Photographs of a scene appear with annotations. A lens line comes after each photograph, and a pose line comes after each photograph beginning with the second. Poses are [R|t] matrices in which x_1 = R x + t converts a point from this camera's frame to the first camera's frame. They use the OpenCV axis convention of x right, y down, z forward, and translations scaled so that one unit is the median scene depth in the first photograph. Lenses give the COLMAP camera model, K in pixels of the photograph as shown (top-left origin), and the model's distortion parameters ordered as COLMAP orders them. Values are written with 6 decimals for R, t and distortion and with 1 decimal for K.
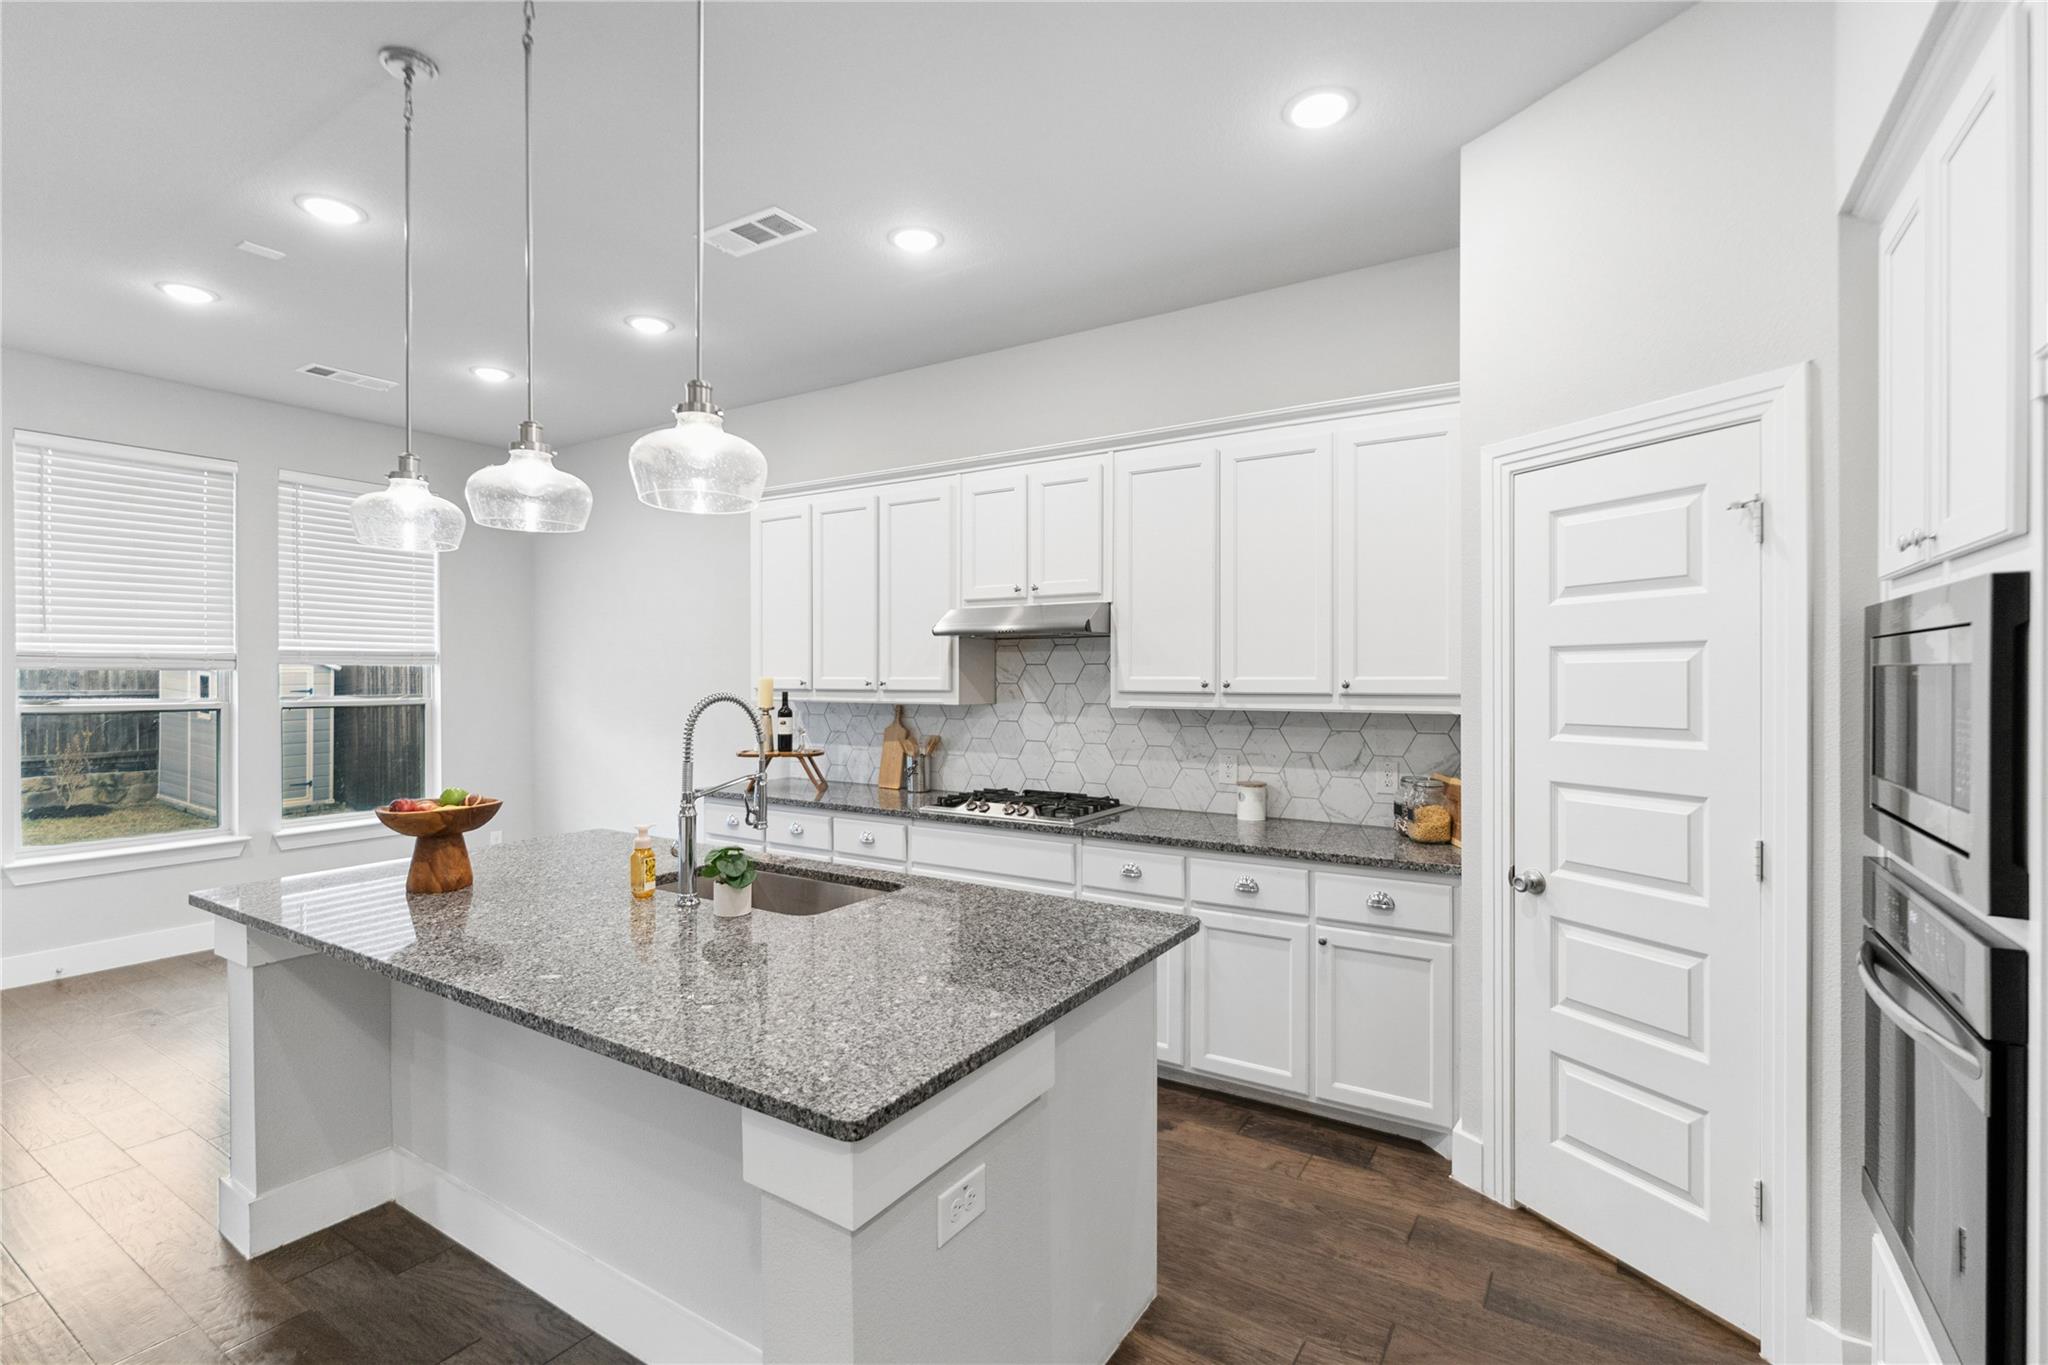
lens RADIAL K [[938.3, 0, 1021.1], [0, 938.3, 680.2], [0, 0, 1]] dist [-0.001002, 0.000015]
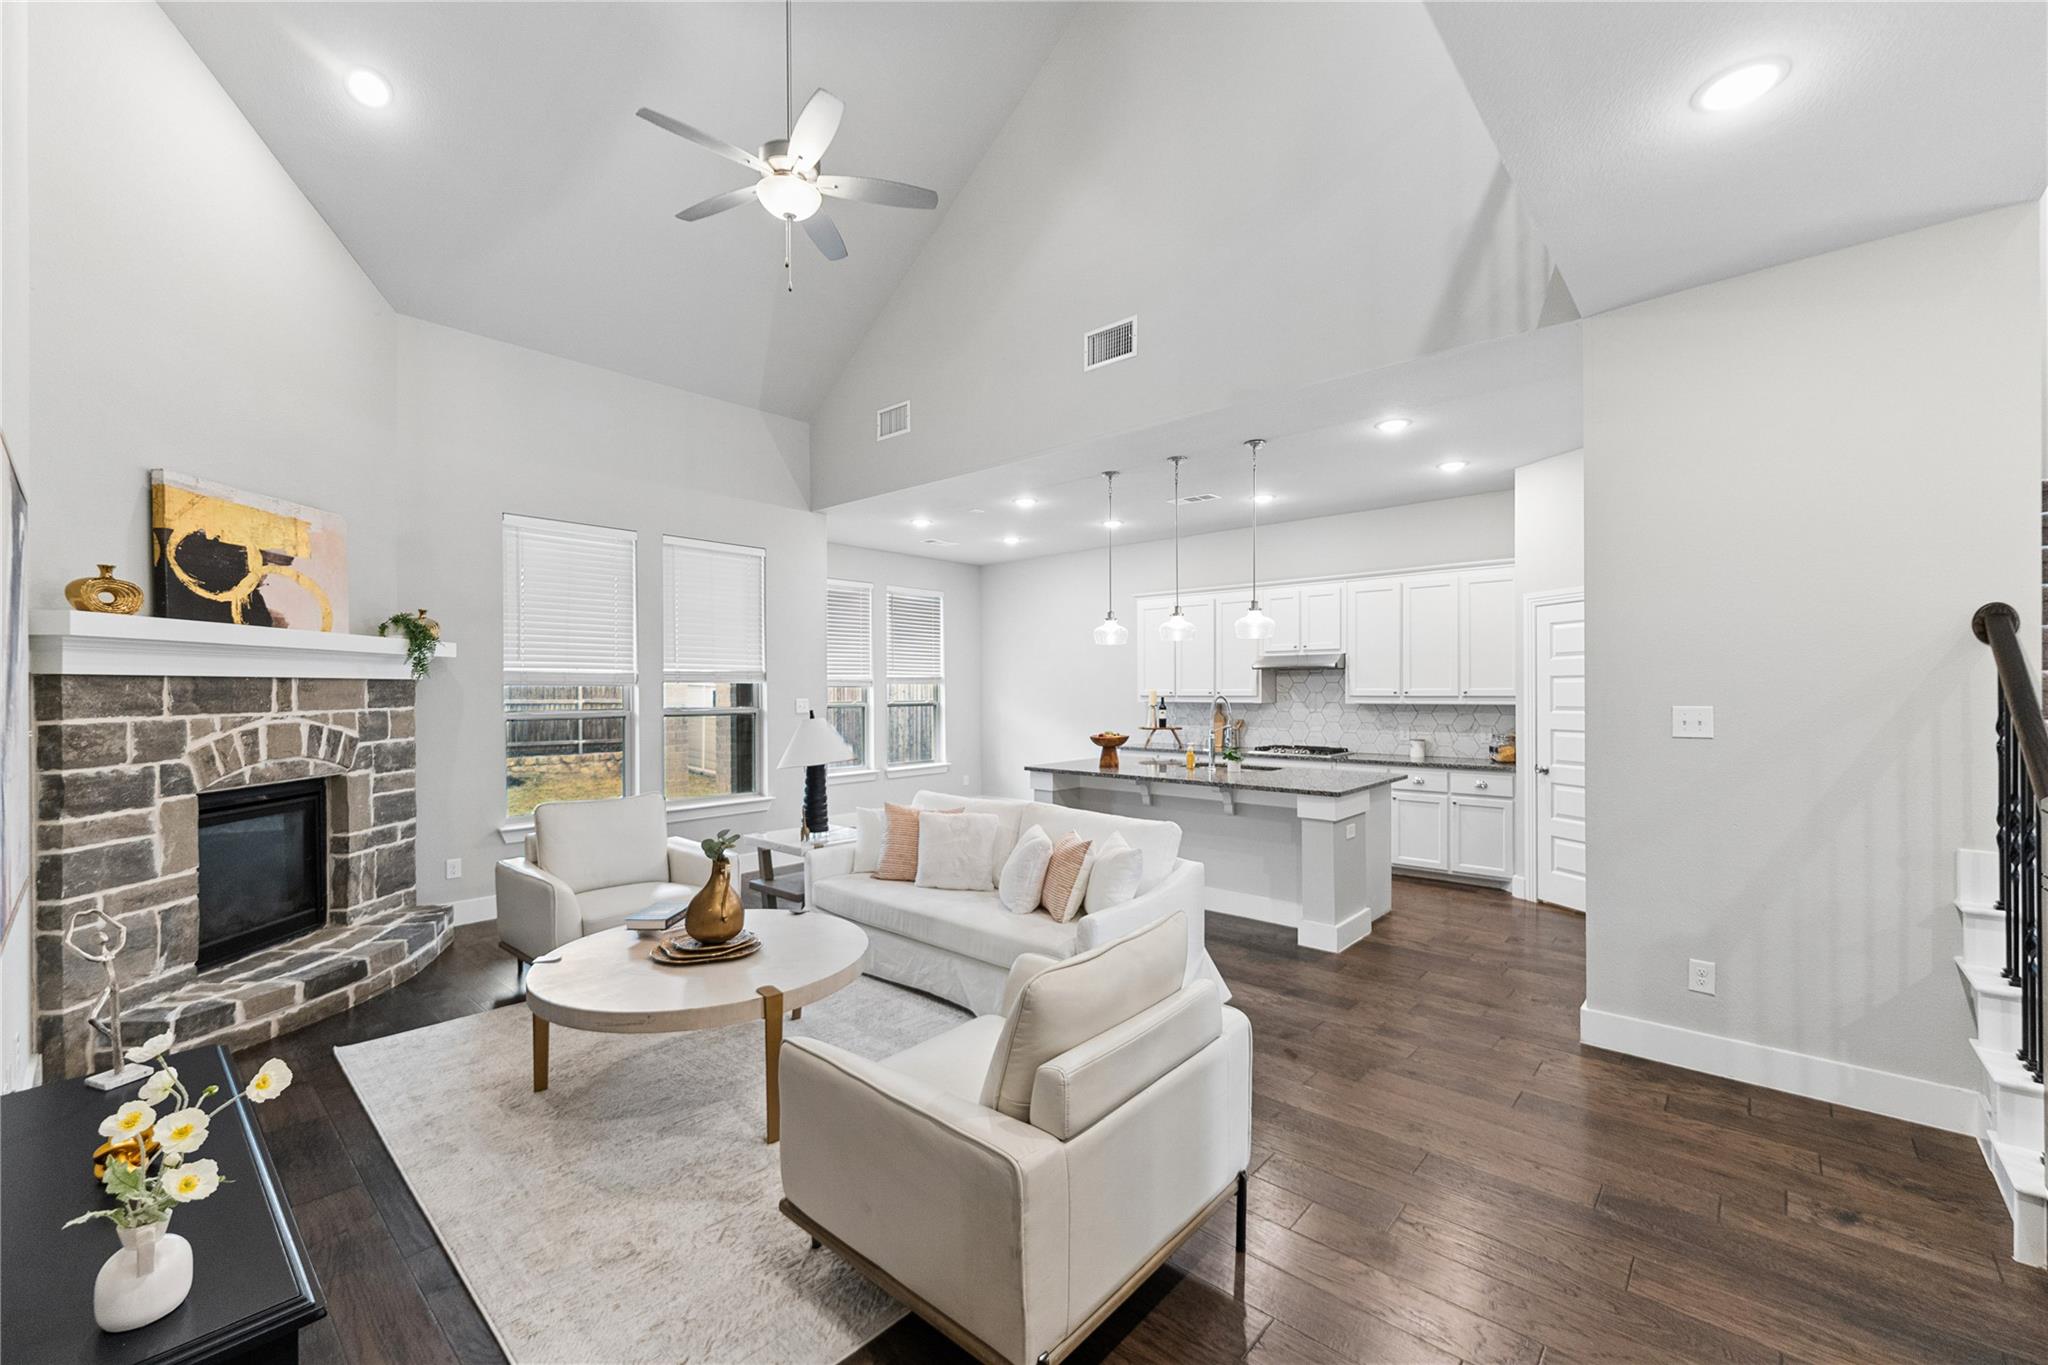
lens RADIAL K [[824.4, 0, 1027.9], [0, 824.4, 692.3], [0, 0, 1]] dist [-0.000390, -0.000234]
pose [[0.986022, -0.003855, -0.166571, -0.301407], [0.003936, 0.999992, 0.000161, 0.001456], [0.166569, -0.000815, 0.986029, -0.946431]]
